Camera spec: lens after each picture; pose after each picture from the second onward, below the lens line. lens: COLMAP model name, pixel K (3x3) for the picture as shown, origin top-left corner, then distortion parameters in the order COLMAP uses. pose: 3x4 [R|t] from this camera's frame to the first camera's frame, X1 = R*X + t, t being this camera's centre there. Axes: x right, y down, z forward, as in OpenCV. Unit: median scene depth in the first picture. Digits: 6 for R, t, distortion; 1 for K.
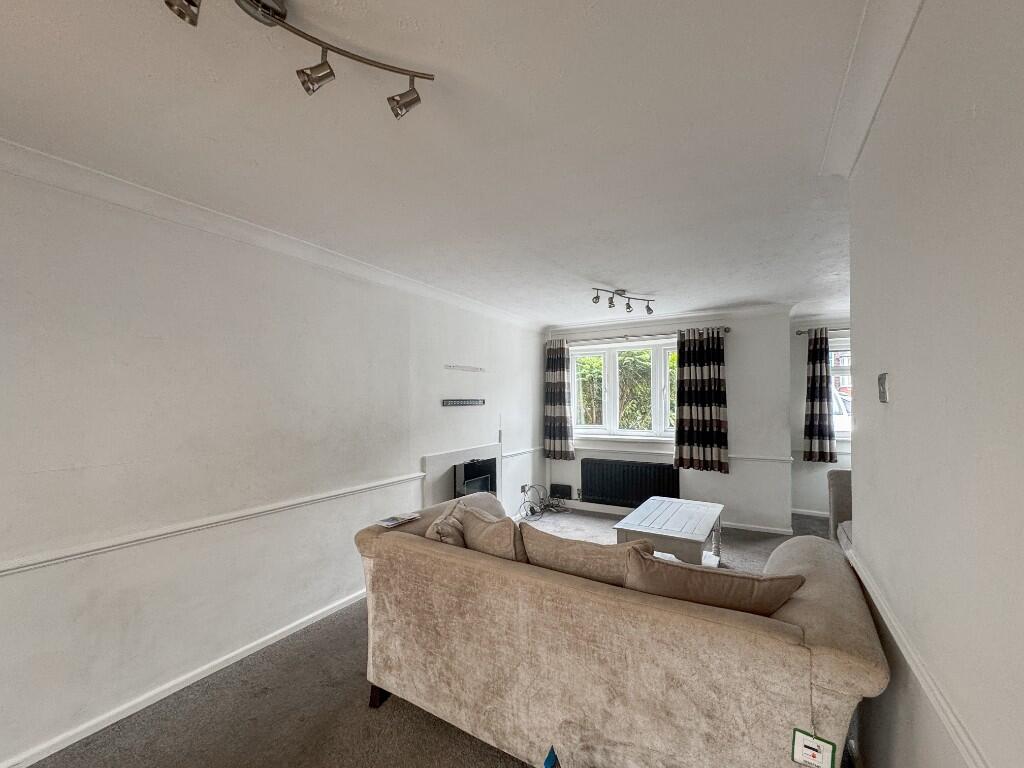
lens RADIAL K [[420.6, 0, 515.8], [0, 420.6, 390.3], [0, 0, 1]] dist [0.003804, -0.000276]
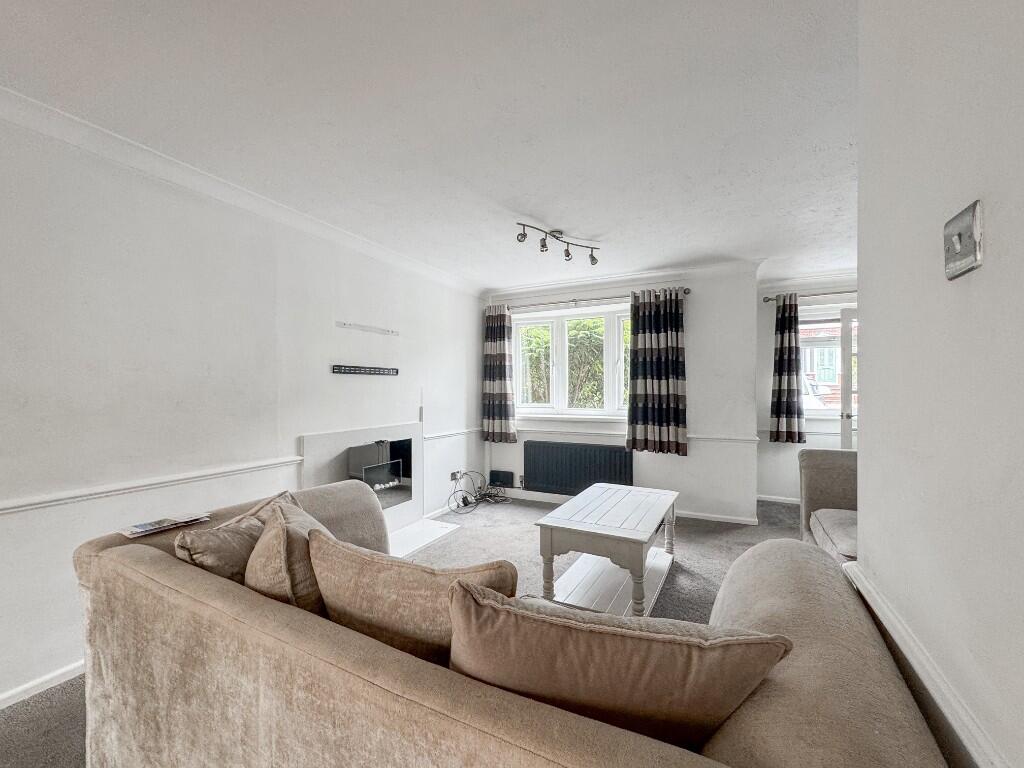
lens RADIAL K [[420.6, 0, 508.1], [0, 420.6, 386.6], [0, 0, 1]] dist [0.003804, -0.000276]
pose [[0.998857, -0.001308, 0.047791, 0.109212], [0.000491, 0.999854, 0.017103, 0.045387], [-0.047806, -0.017060, 0.998711, 0.174035]]
